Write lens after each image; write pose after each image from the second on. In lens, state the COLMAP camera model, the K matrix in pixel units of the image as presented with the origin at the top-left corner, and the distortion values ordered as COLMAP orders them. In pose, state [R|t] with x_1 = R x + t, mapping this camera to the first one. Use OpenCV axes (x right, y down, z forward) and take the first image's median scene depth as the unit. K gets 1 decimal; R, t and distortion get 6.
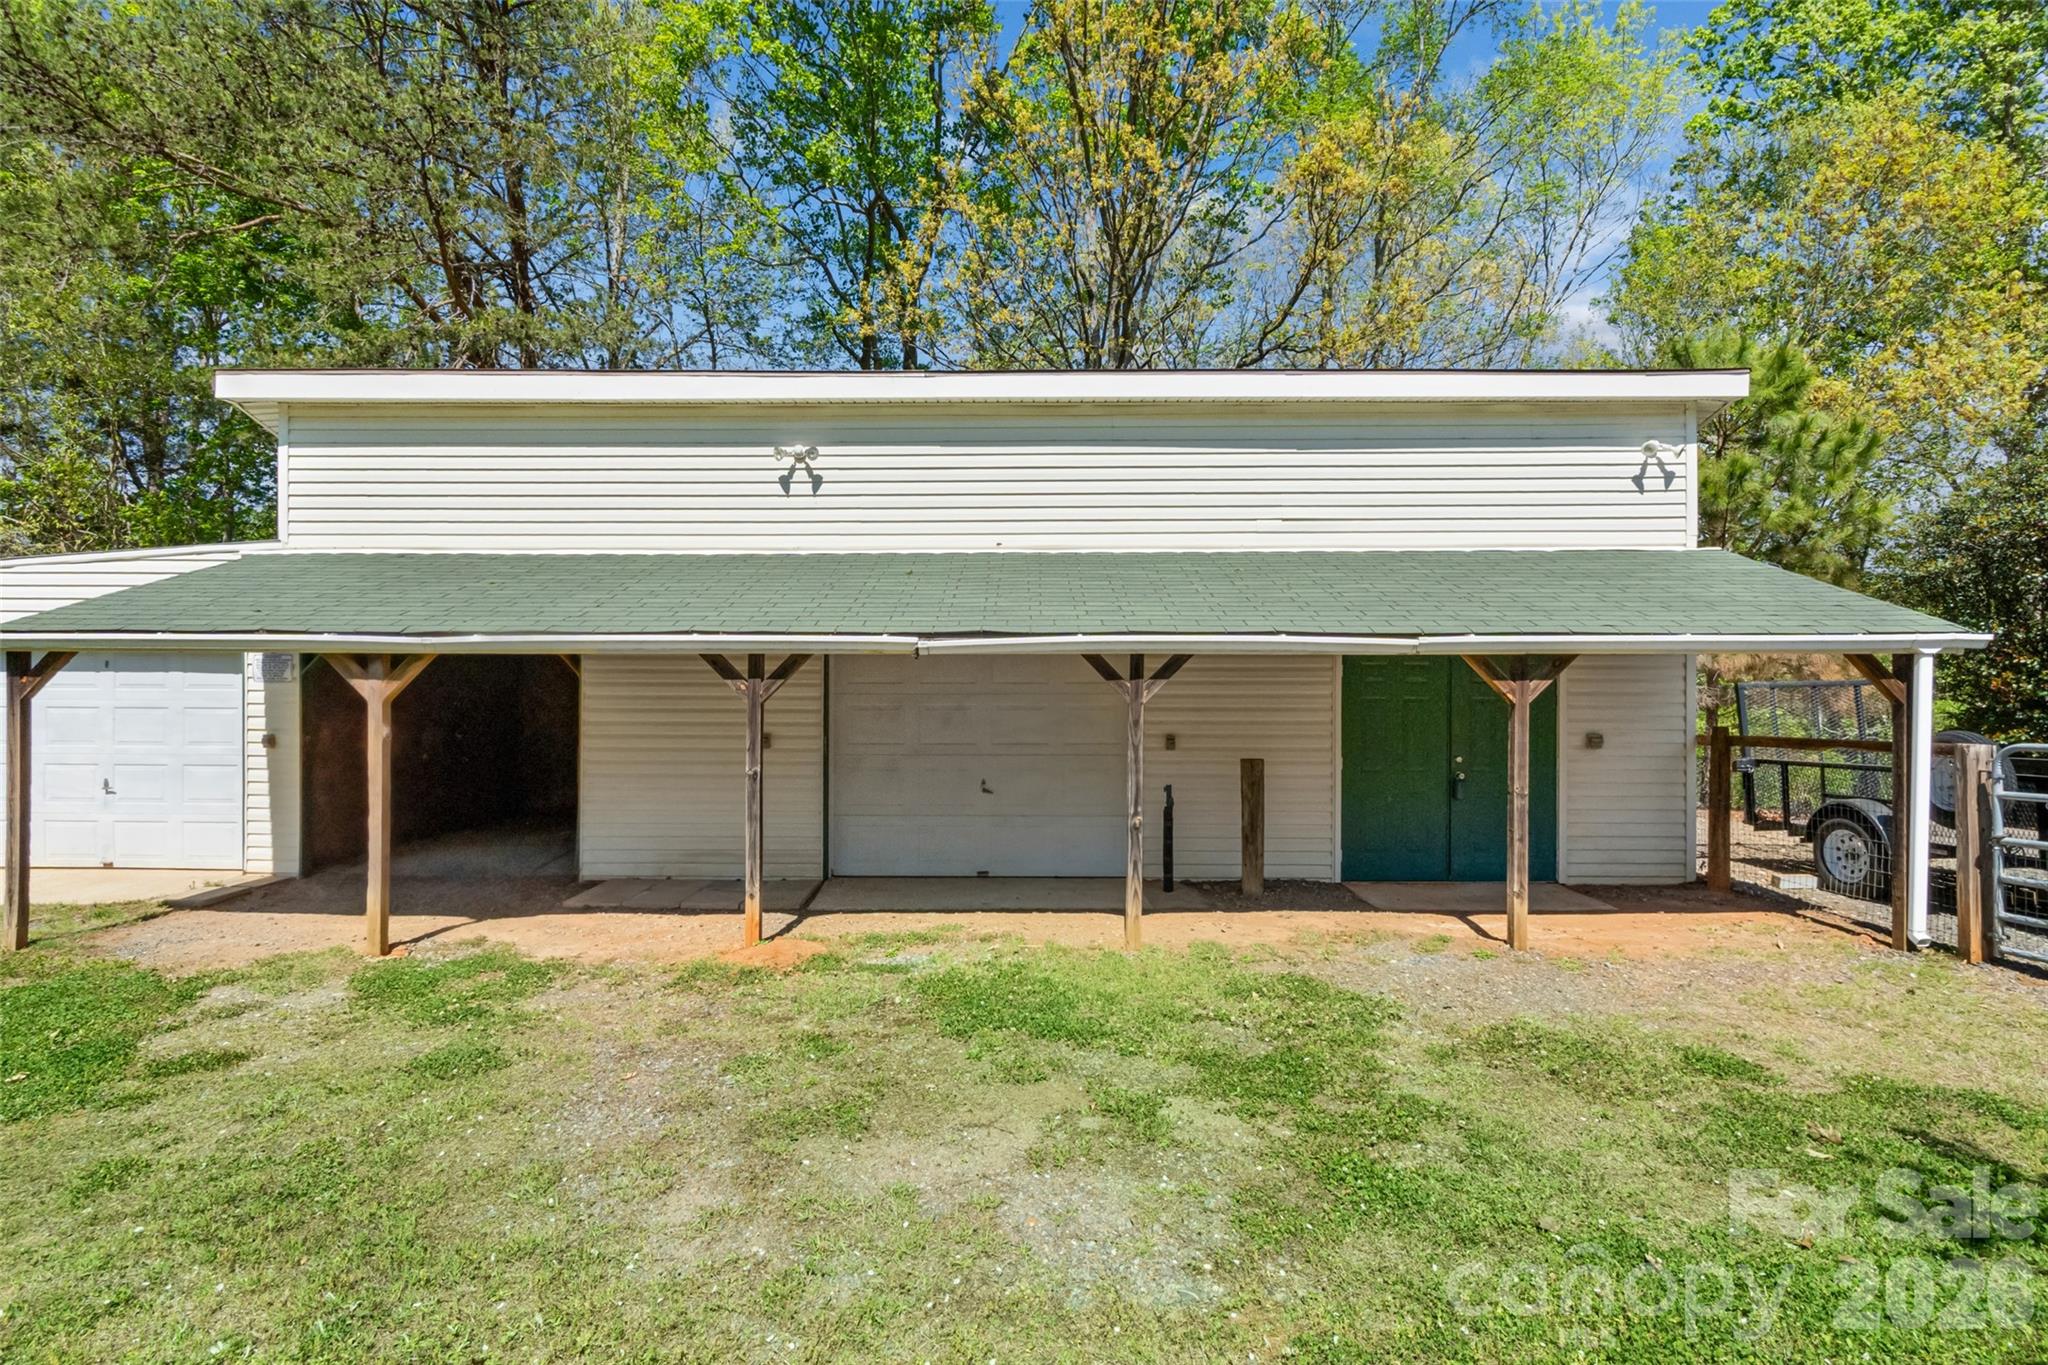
lens RADIAL K [[951.4, 0, 1087.8], [0, 951.4, 701.4], [0, 0, 1]] dist [-0.008944, 0.001674]
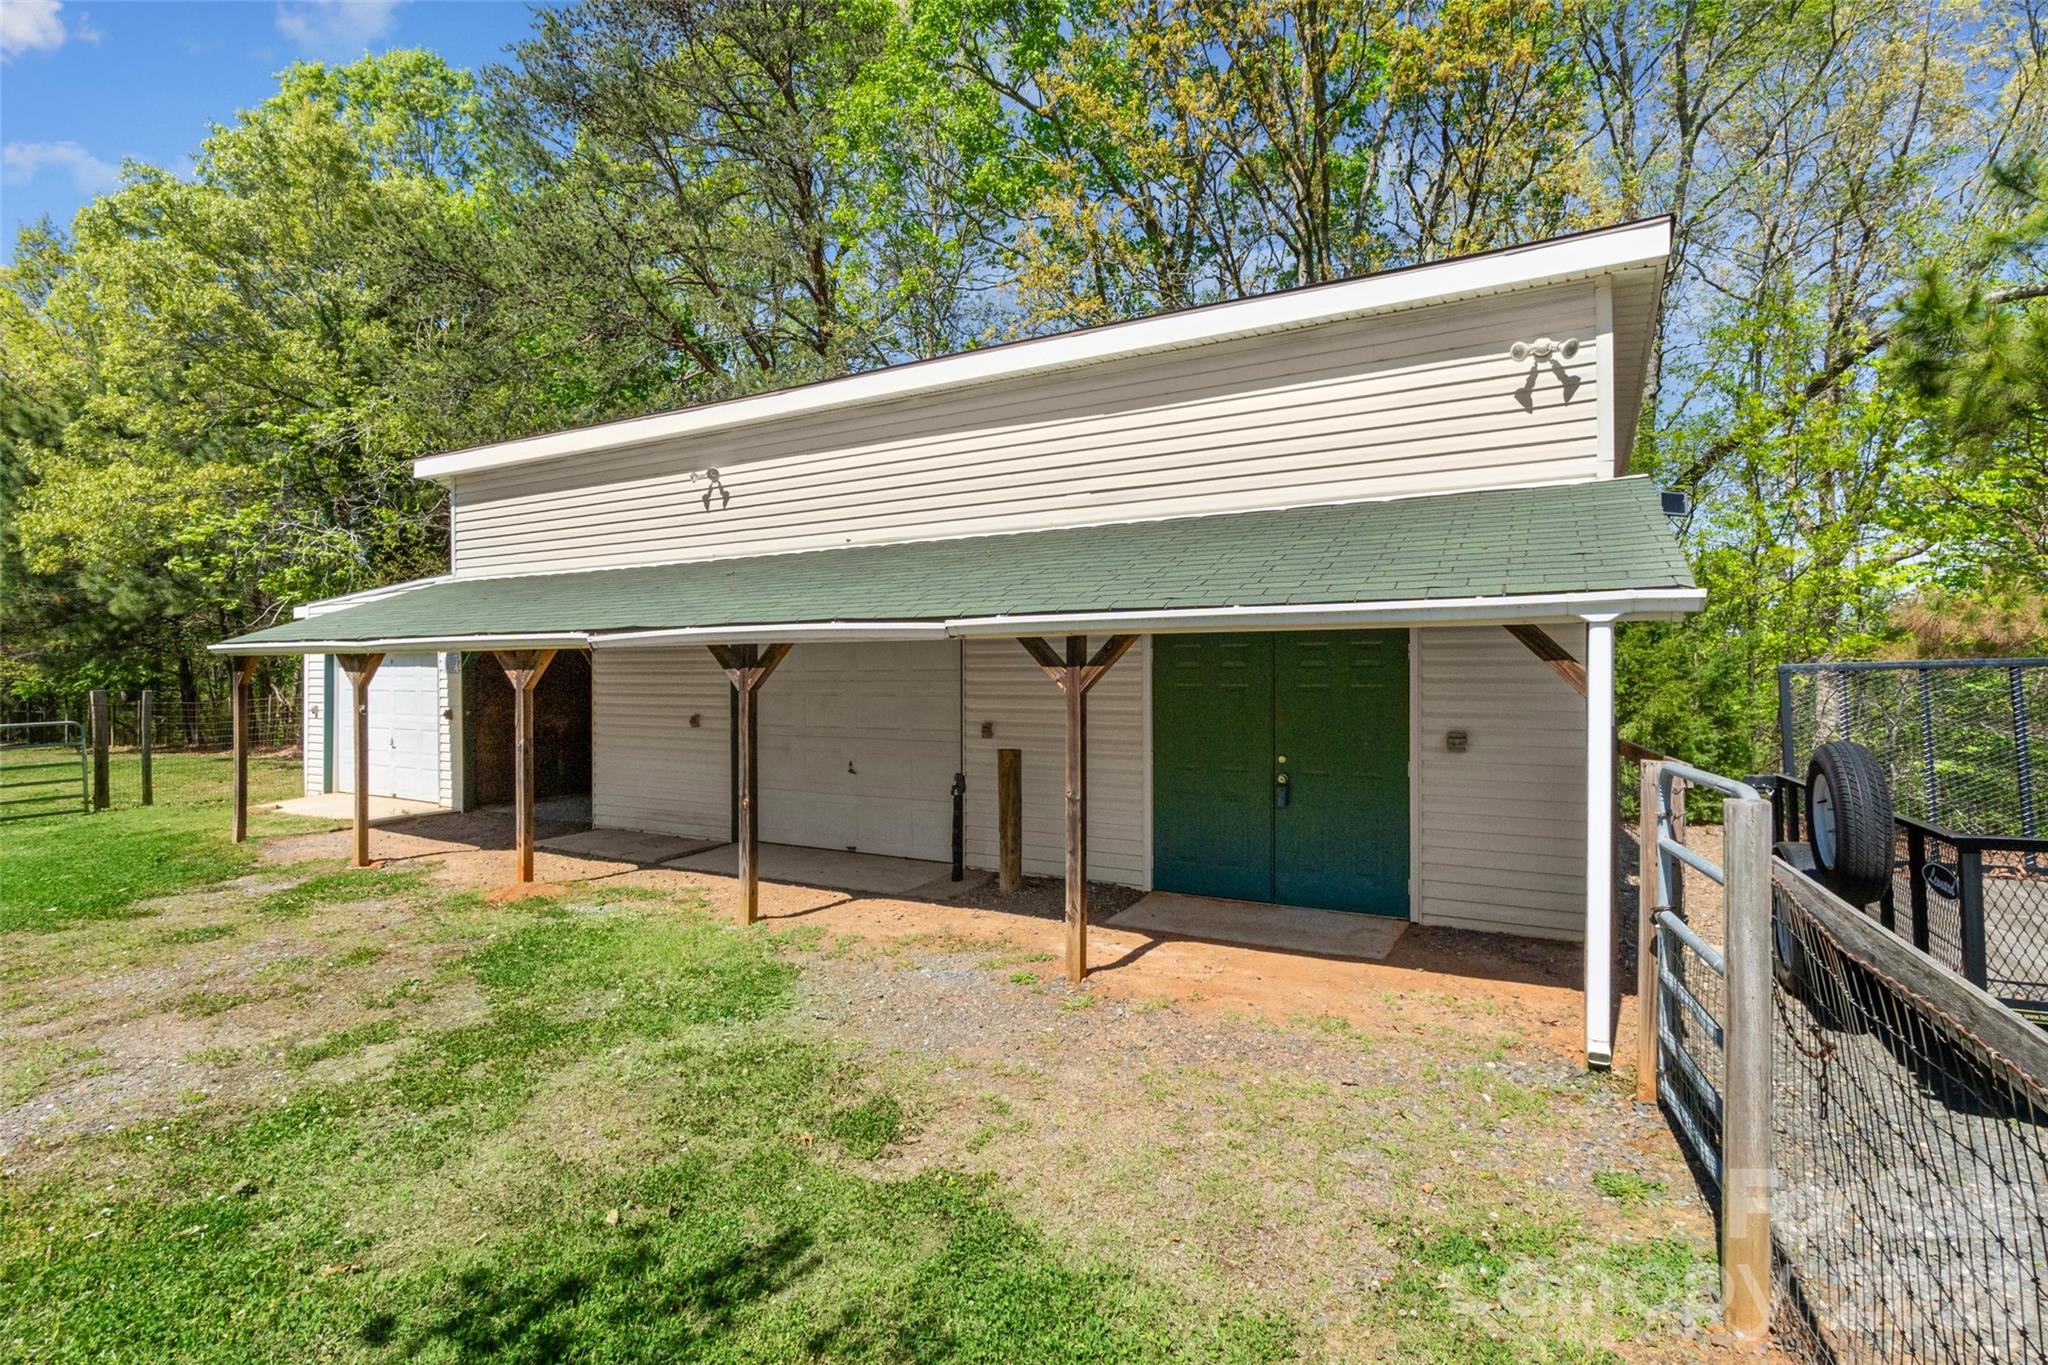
lens RADIAL K [[951.4, 0, 1029.1], [0, 951.4, 673.8], [0, 0, 1]] dist [-0.008944, 0.001674]
pose [[0.882204, -0.004536, -0.470845, 0.589452], [0.000508, 0.999962, -0.008682, -0.005984], [0.470866, 0.007420, 0.882173, 0.155202]]
